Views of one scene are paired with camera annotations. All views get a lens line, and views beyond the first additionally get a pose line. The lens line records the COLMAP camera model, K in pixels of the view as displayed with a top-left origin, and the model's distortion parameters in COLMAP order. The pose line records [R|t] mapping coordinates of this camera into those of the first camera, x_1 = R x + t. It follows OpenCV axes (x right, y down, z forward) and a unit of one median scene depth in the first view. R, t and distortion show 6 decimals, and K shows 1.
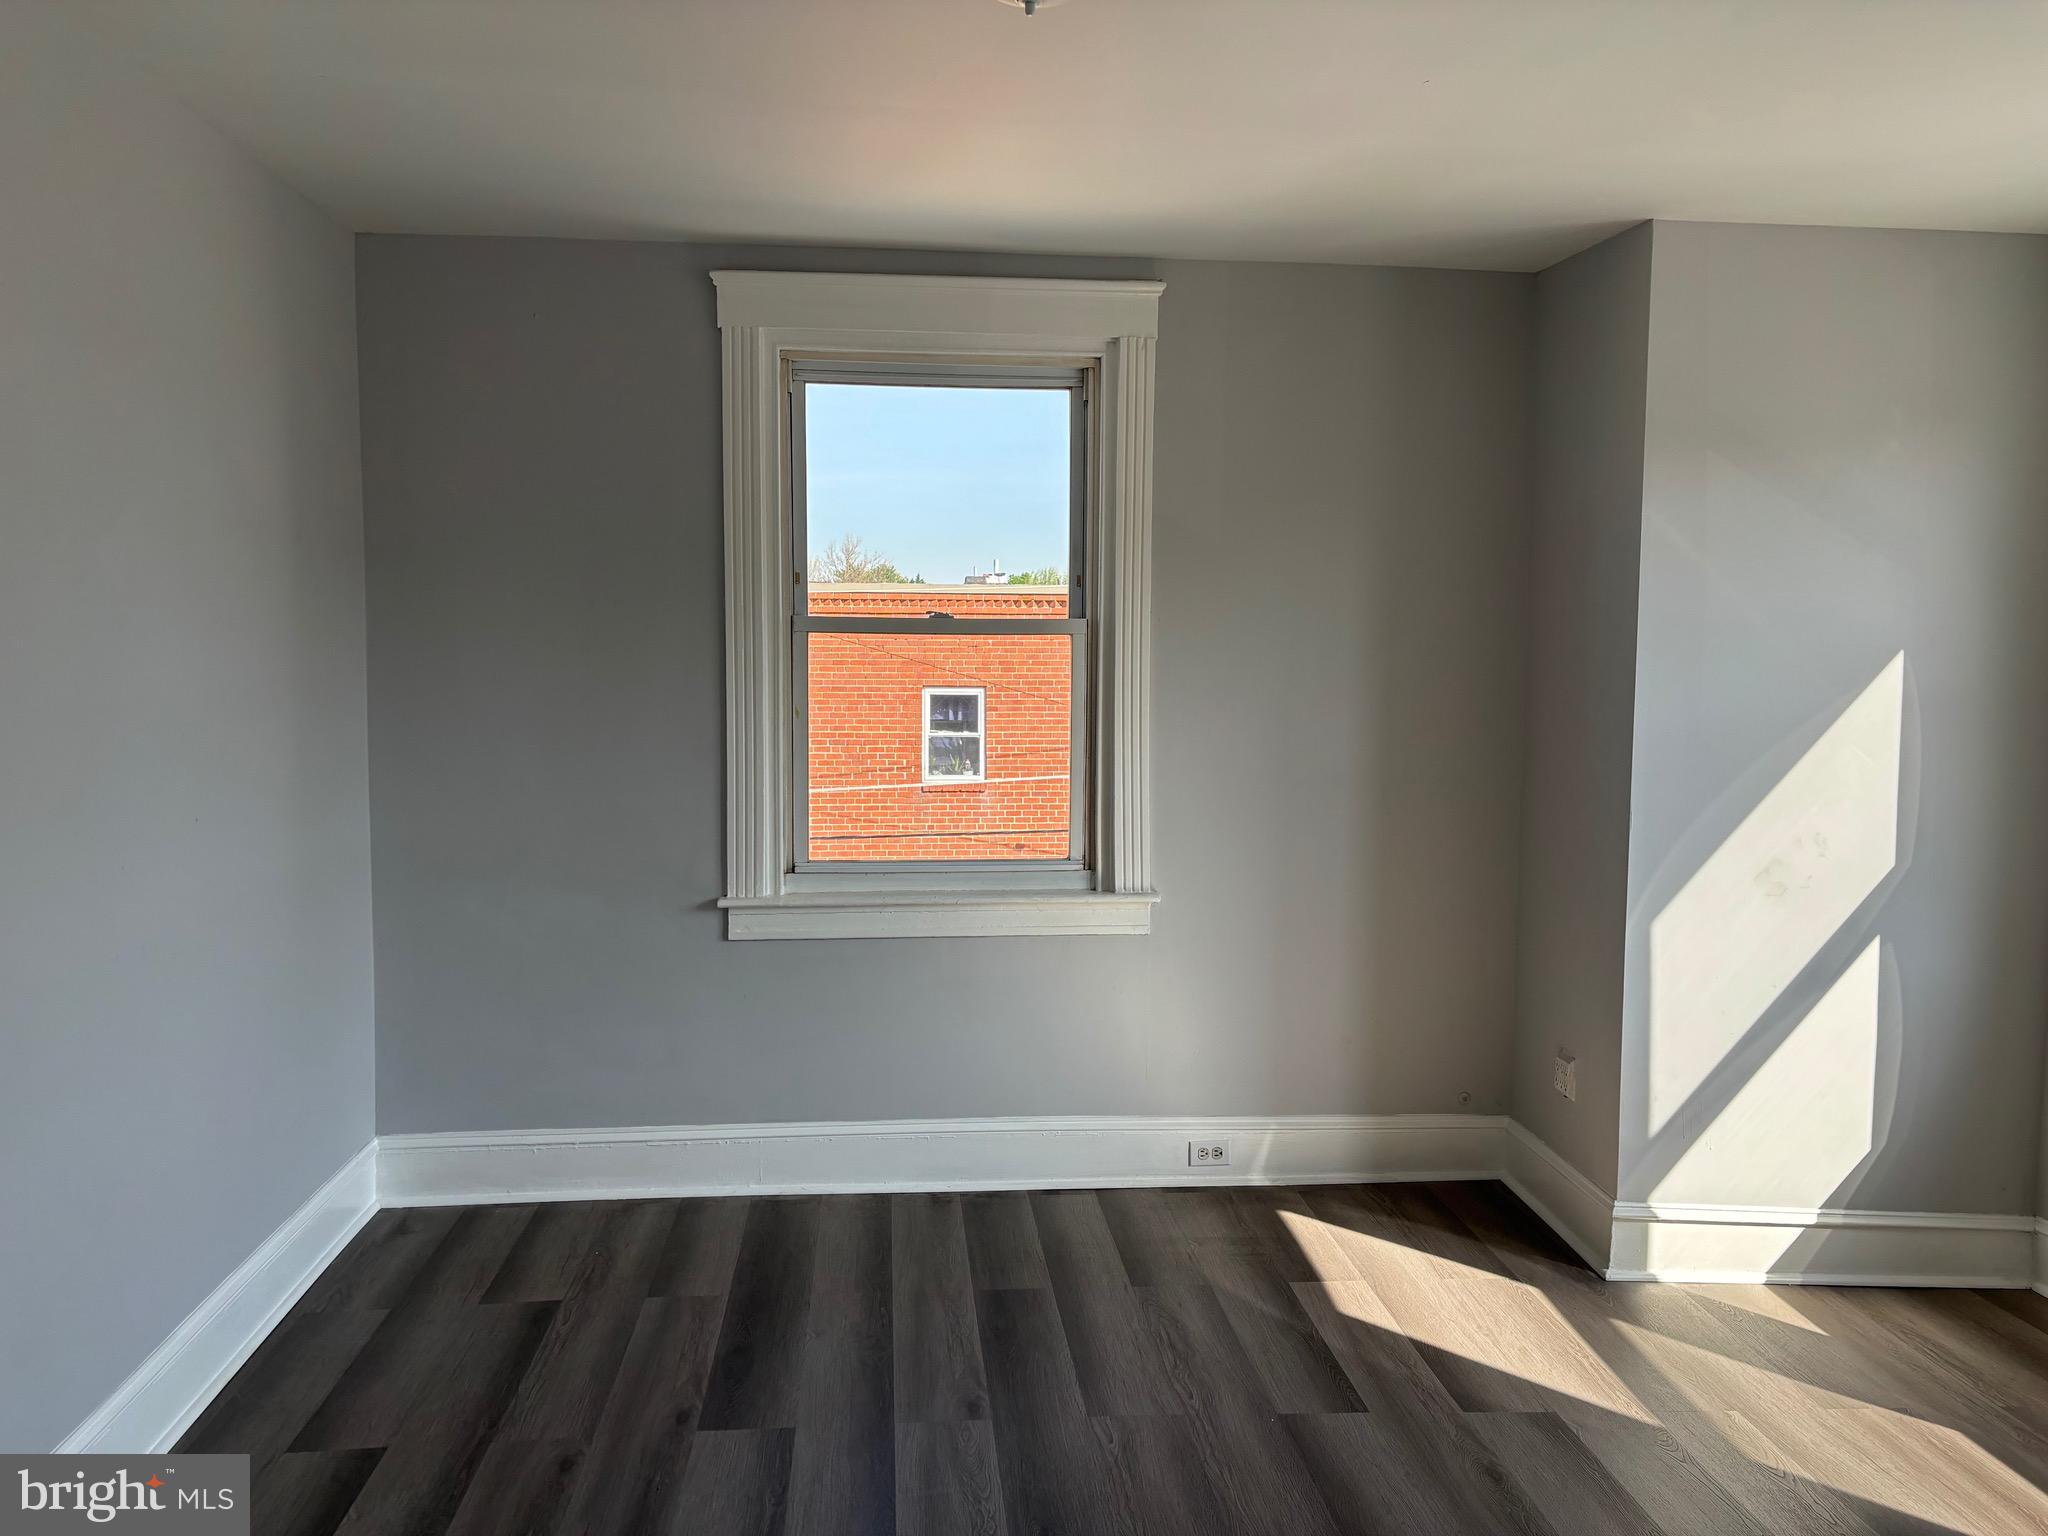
lens RADIAL K [[1579.0, 0, 1019.1], [0, 1579.0, 761.5], [0, 0, 1]] dist [0.013940, -0.003850]
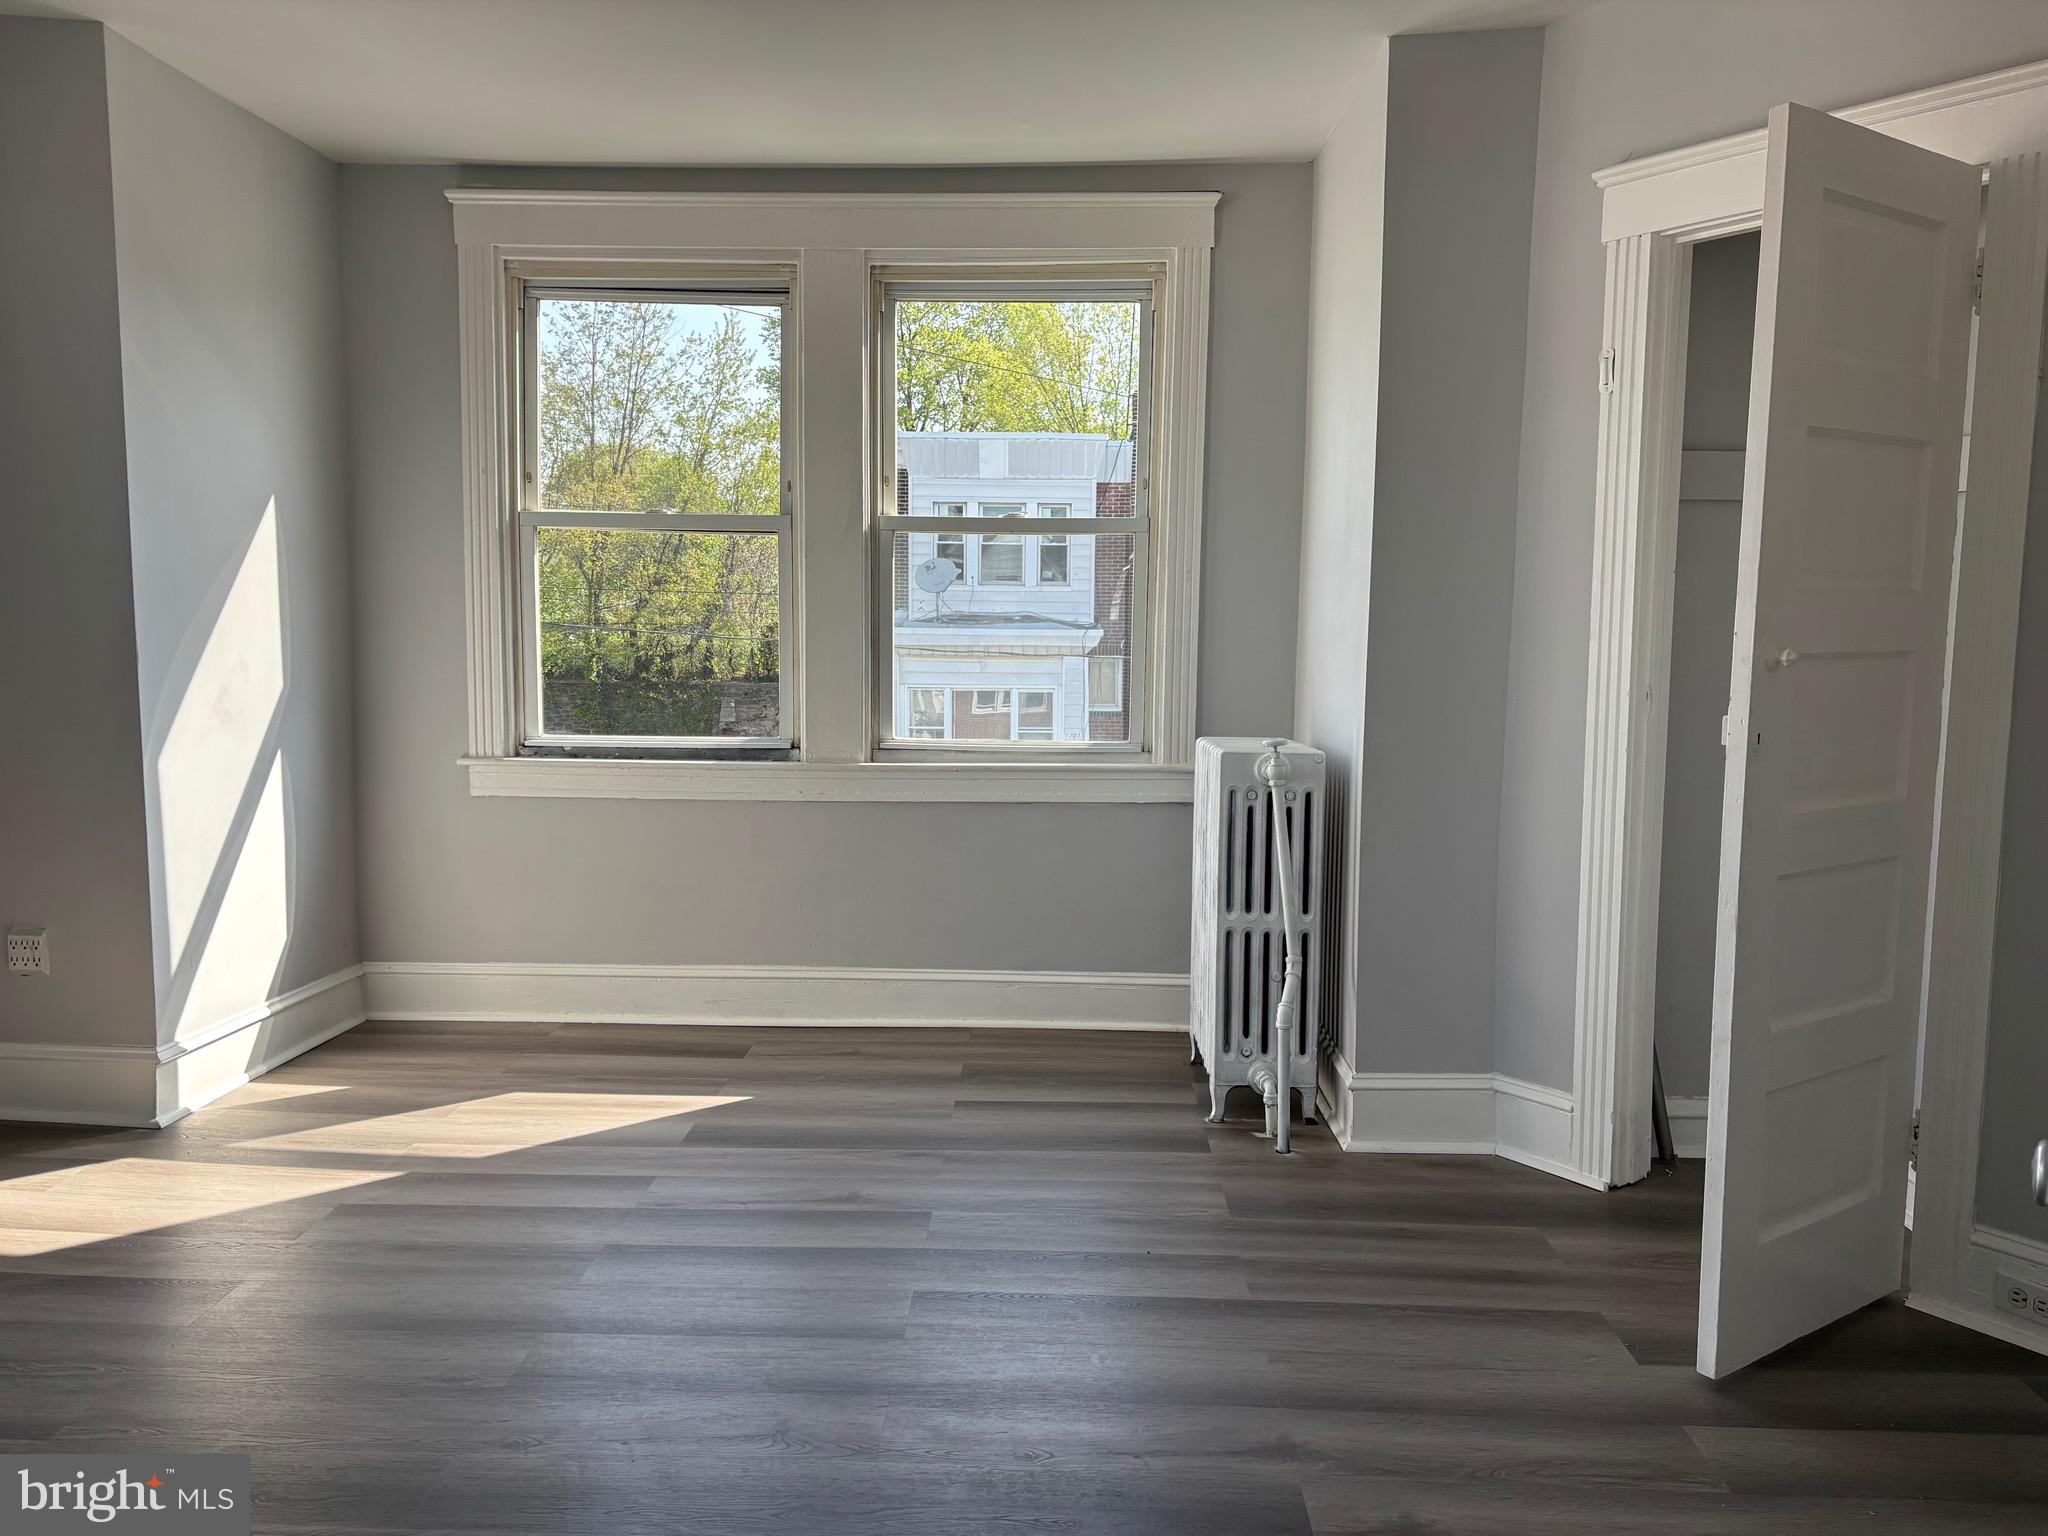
lens RADIAL K [[1579.0, 0, 1027.2], [0, 1579.0, 755.8], [0, 0, 1]] dist [0.013940, -0.003850]
pose [[0.094801, -0.117050, 0.988591, -0.525493], [0.056819, 0.992081, 0.112015, 0.018190], [-0.993873, 0.045552, 0.100701, 0.355858]]
